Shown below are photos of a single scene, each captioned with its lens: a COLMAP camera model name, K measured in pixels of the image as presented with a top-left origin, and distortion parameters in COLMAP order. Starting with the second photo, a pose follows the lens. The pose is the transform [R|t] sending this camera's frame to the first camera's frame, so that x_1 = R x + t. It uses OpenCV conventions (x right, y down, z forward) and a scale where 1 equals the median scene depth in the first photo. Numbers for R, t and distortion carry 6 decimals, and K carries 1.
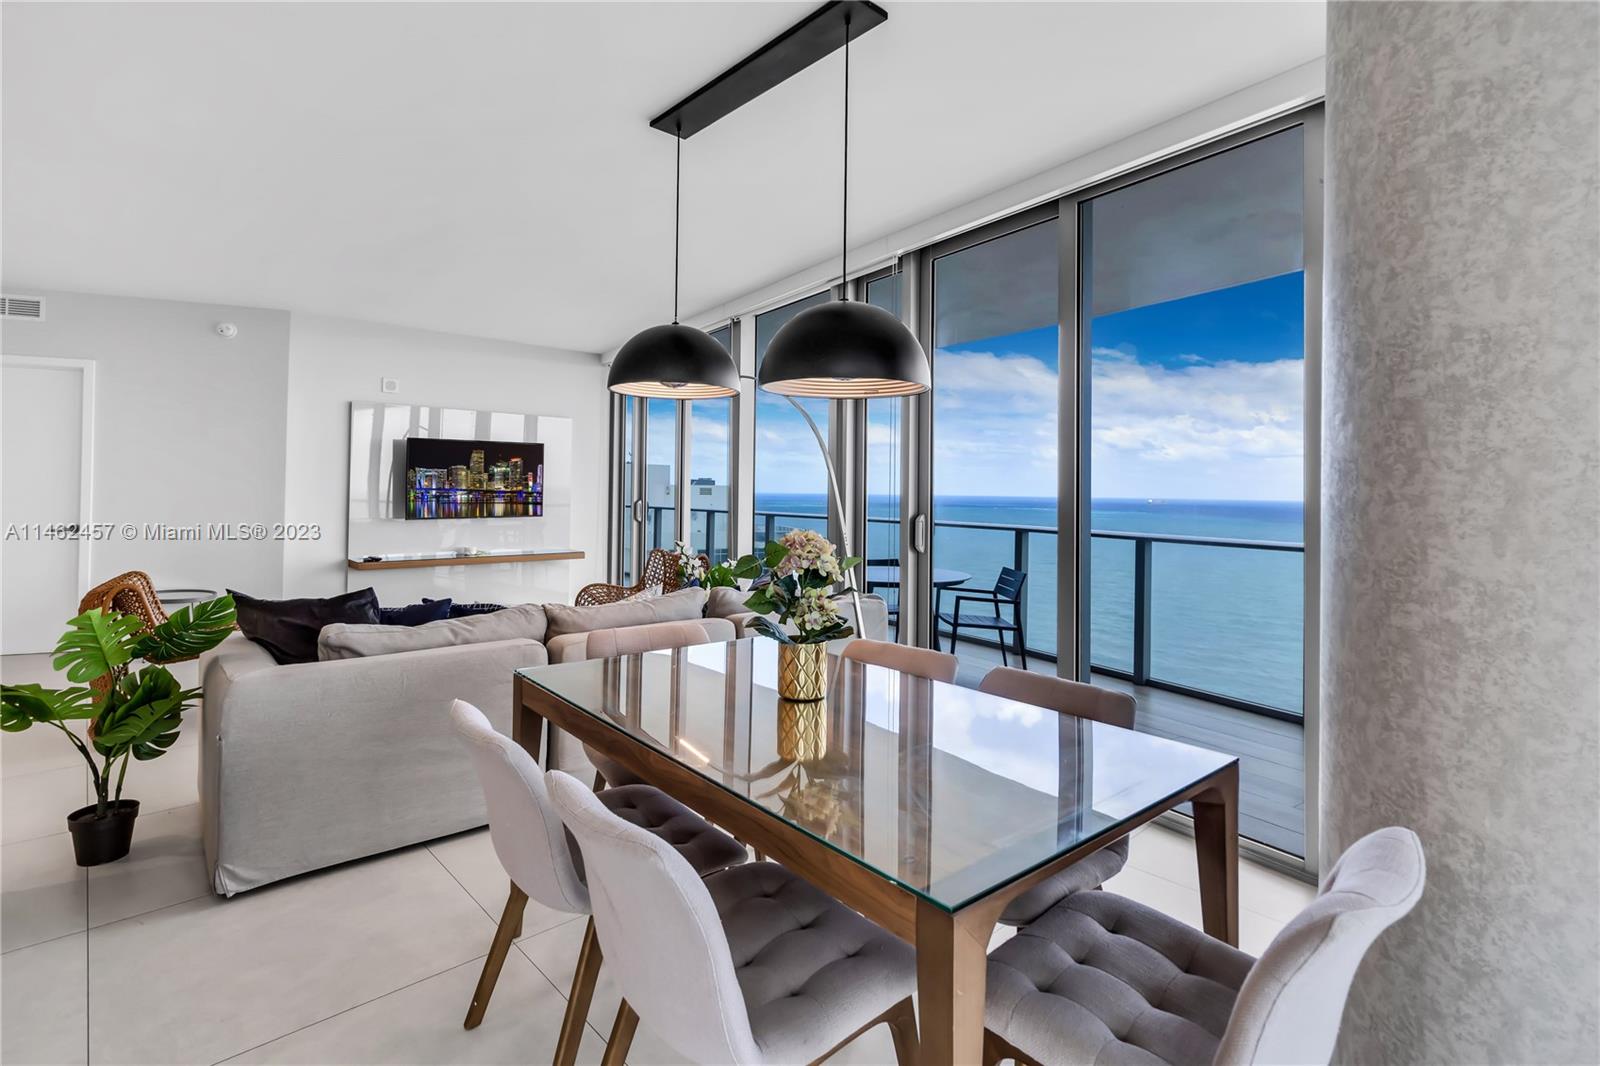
lens RADIAL K [[736.1, 0, 822.3], [0, 736.1, 478.1], [0, 0, 1]] dist [-0.001621, 0.001619]
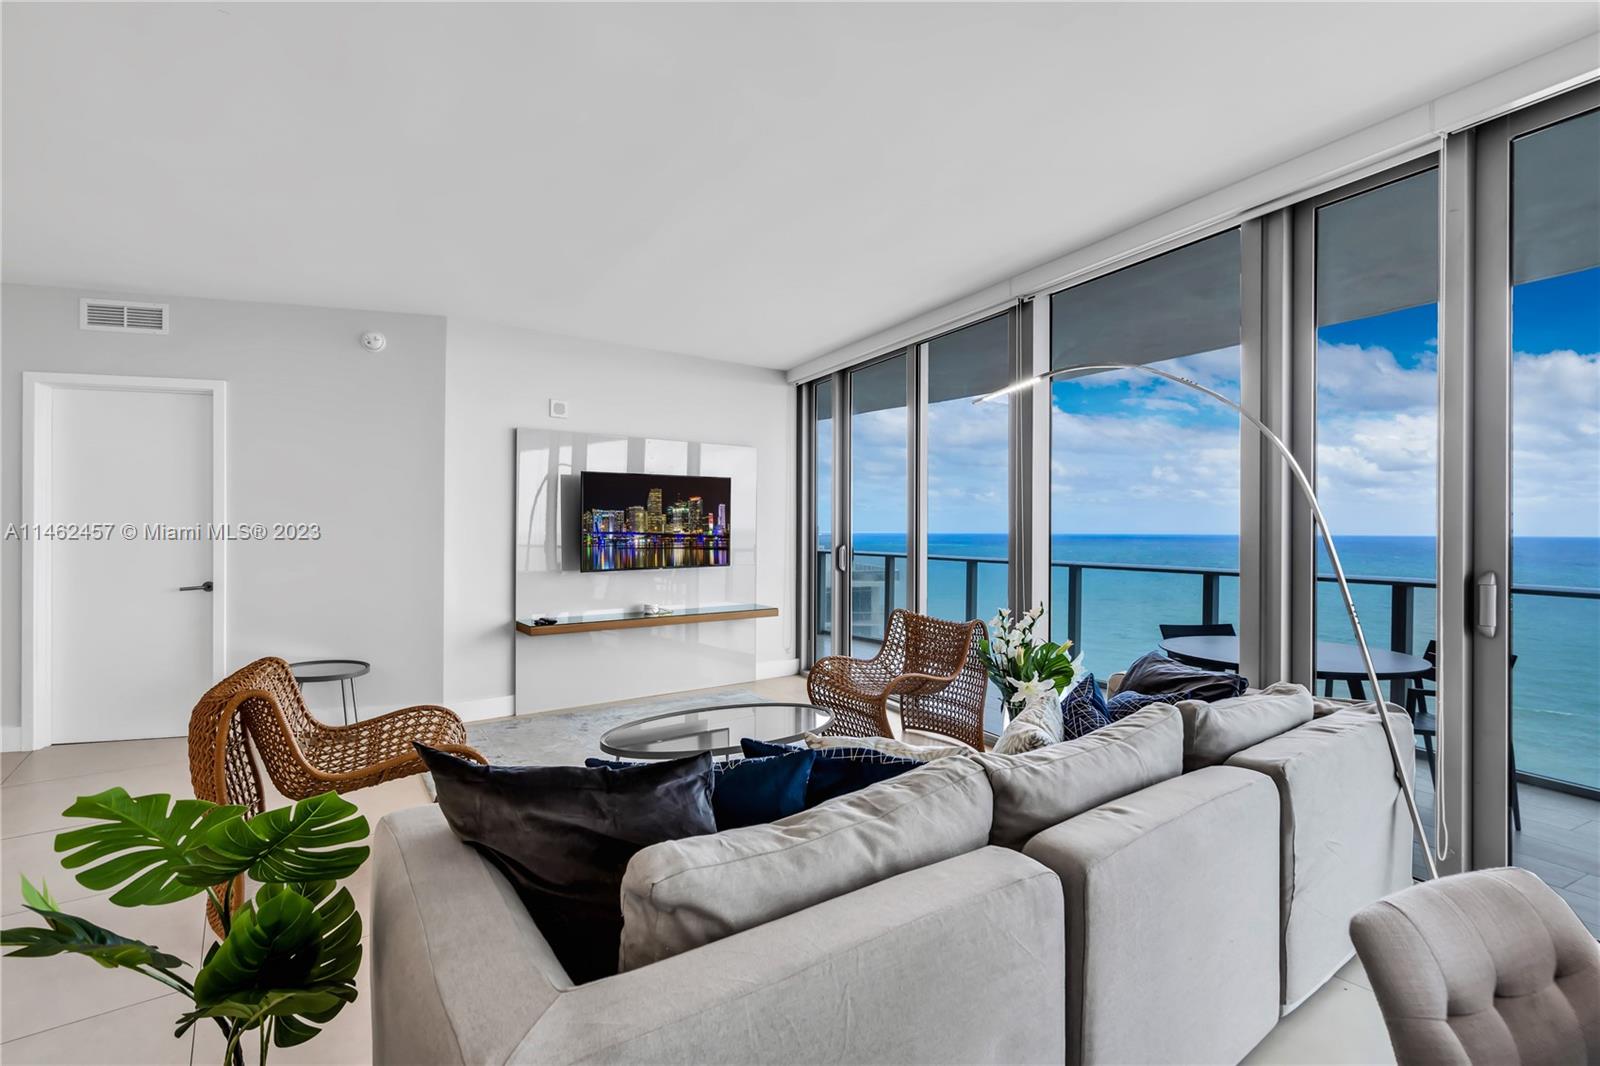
lens RADIAL K [[629.6, 0, 773.2], [0, 629.6, 520.4], [0, 0, 1]] dist [0.000855, -0.000241]
pose [[0.995498, -0.011763, -0.094050, -0.276894], [0.012160, 0.999919, 0.003654, -0.000459], [0.093999, -0.004781, 0.995561, 0.312378]]
